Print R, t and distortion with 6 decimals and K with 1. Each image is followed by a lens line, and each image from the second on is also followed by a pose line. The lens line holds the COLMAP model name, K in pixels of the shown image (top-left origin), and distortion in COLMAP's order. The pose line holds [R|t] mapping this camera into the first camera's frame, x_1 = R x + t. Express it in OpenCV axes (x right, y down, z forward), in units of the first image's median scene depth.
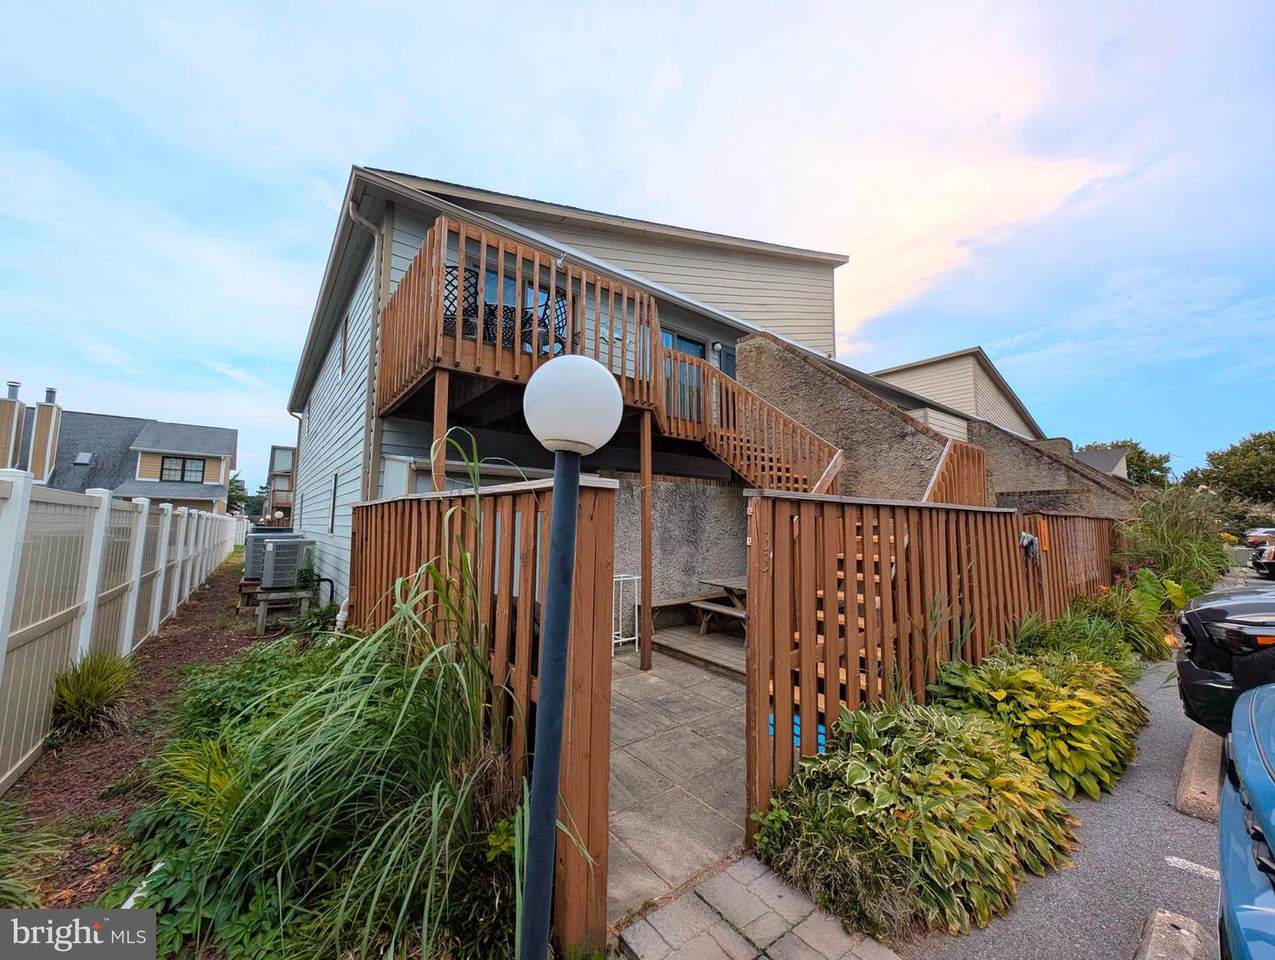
lens RADIAL K [[482.7, 0, 637.5], [0, 482.7, 480.0], [0, 0, 1]] dist [0.031456, 0.000013]
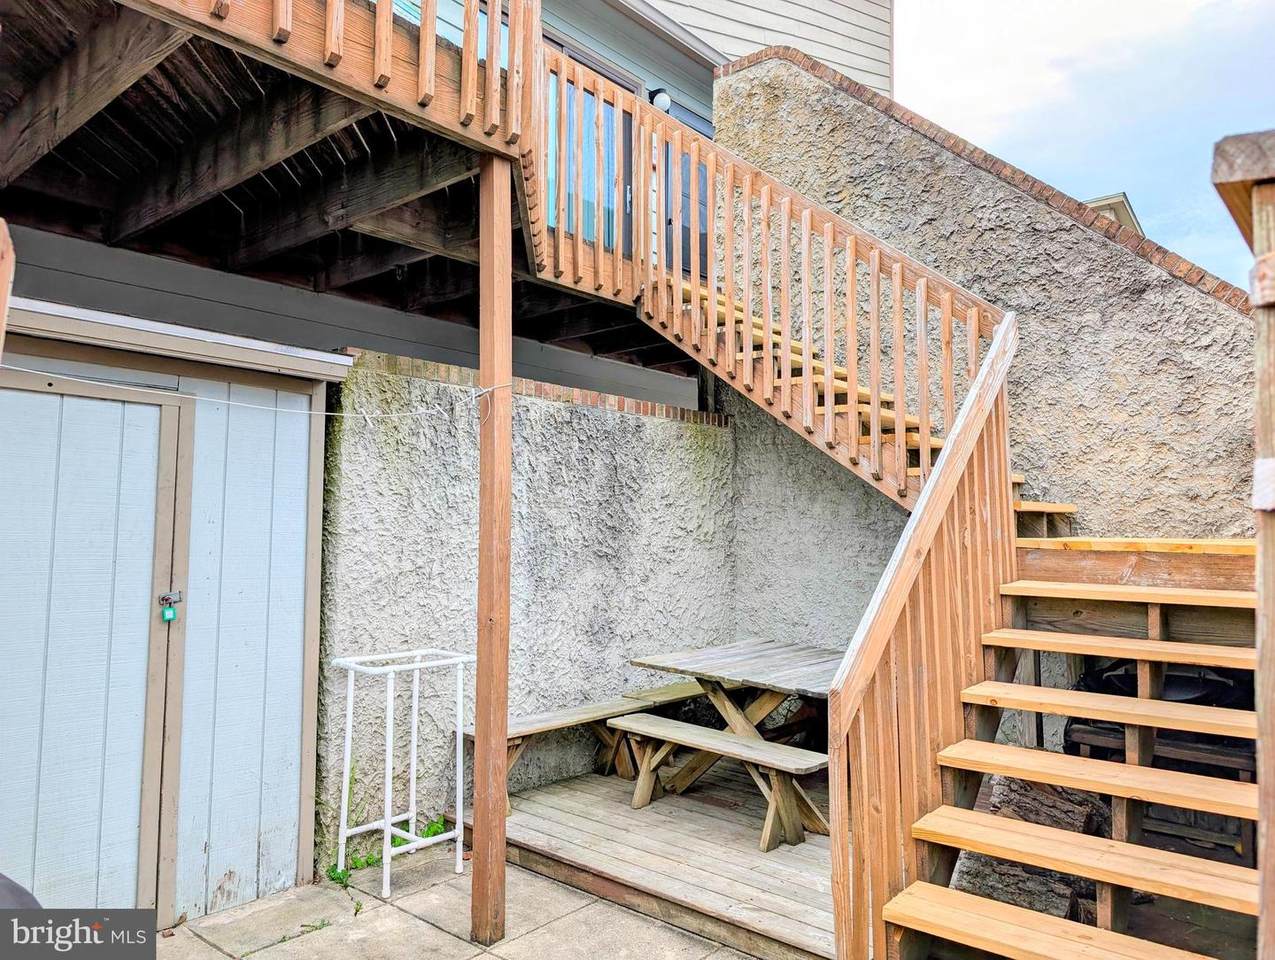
lens RADIAL K [[895.4, 0, 637.5], [0, 895.4, 480.0], [0, 0, 1]] dist [0.004564, 0.000379]
pose [[0.981623, 0.012524, 0.190419, -0.002099], [-0.018690, 0.999356, 0.030618, 0.049549], [-0.189913, -0.033615, 0.981225, 0.333574]]
